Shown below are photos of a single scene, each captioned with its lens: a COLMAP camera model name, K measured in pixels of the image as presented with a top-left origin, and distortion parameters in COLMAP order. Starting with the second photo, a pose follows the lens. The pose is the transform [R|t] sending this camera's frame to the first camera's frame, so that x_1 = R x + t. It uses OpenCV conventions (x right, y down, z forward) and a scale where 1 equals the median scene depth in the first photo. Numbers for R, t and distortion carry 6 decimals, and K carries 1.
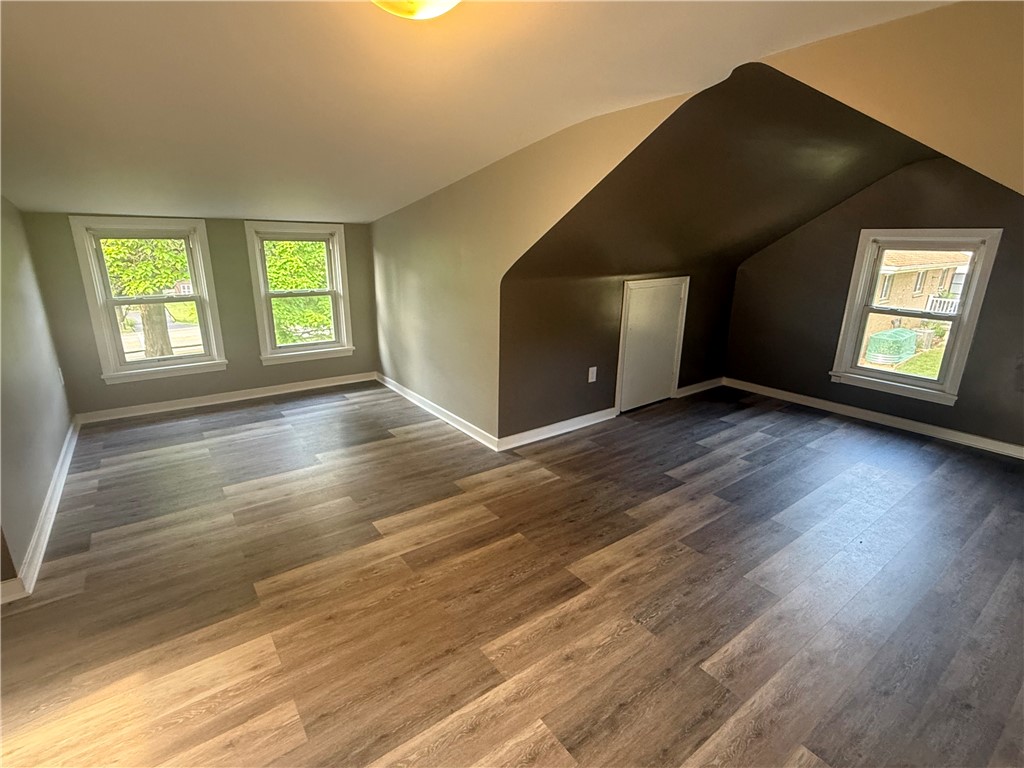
lens RADIAL K [[494.0, 0, 512.8], [0, 494.0, 379.1], [0, 0, 1]] dist [0.000452, 0.001361]
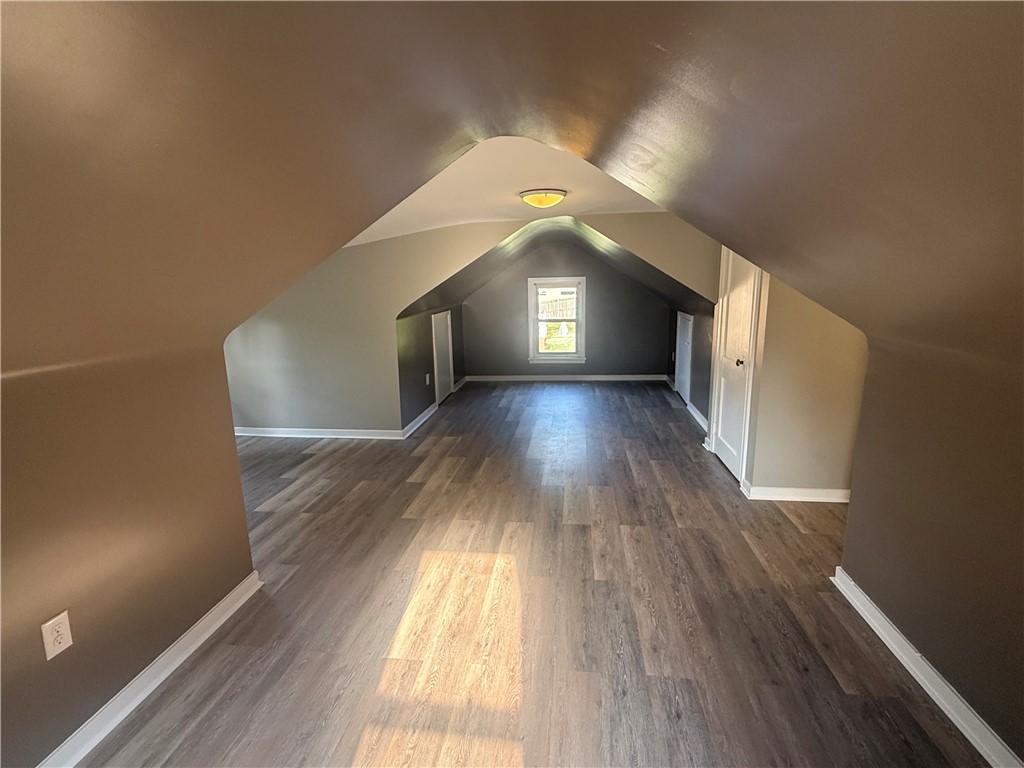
lens RADIAL K [[494.0, 0, 511.6], [0, 494.0, 386.2], [0, 0, 1]] dist [0.000452, 0.001361]
pose [[0.685396, -0.171123, 0.707778, -0.772095], [0.226217, 0.973939, 0.016410, 0.047244], [-0.692141, 0.148864, 0.706244, -0.205176]]
